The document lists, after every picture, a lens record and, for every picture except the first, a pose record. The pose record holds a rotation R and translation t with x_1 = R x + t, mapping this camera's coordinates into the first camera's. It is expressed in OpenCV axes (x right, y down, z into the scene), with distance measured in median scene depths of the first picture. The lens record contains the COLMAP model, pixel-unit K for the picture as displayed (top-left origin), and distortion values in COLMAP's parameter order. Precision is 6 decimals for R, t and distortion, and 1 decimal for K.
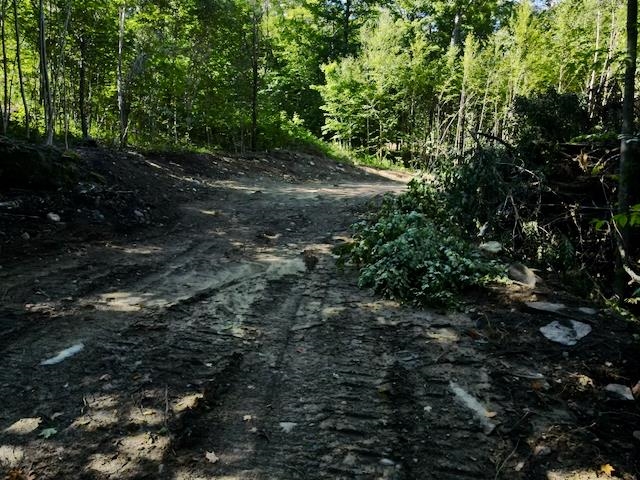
lens RADIAL K [[528.8, 0, 320.0], [0, 528.8, 240.0], [0, 0, 1]] dist [0.126521, -0.124063]
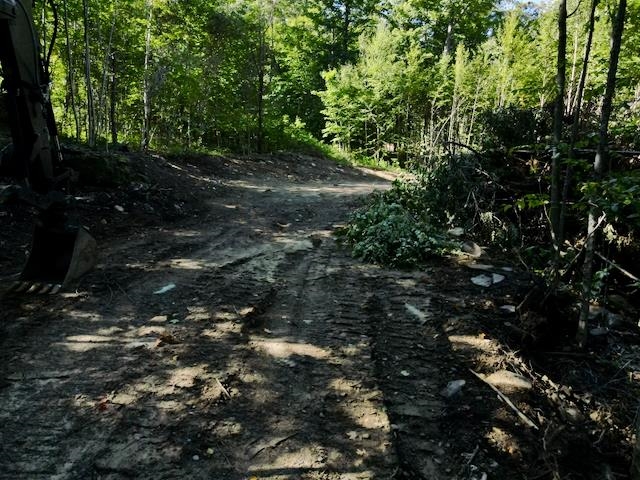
lens RADIAL K [[528.8, 0, 320.0], [0, 528.8, 240.0], [0, 0, 1]] dist [0.126521, -0.124063]
pose [[1.000000, -0.000096, 0.000403, -0.007392], [0.000096, 1.000000, -0.000449, 0.029380], [-0.000403, 0.000449, 1.000000, -0.249068]]
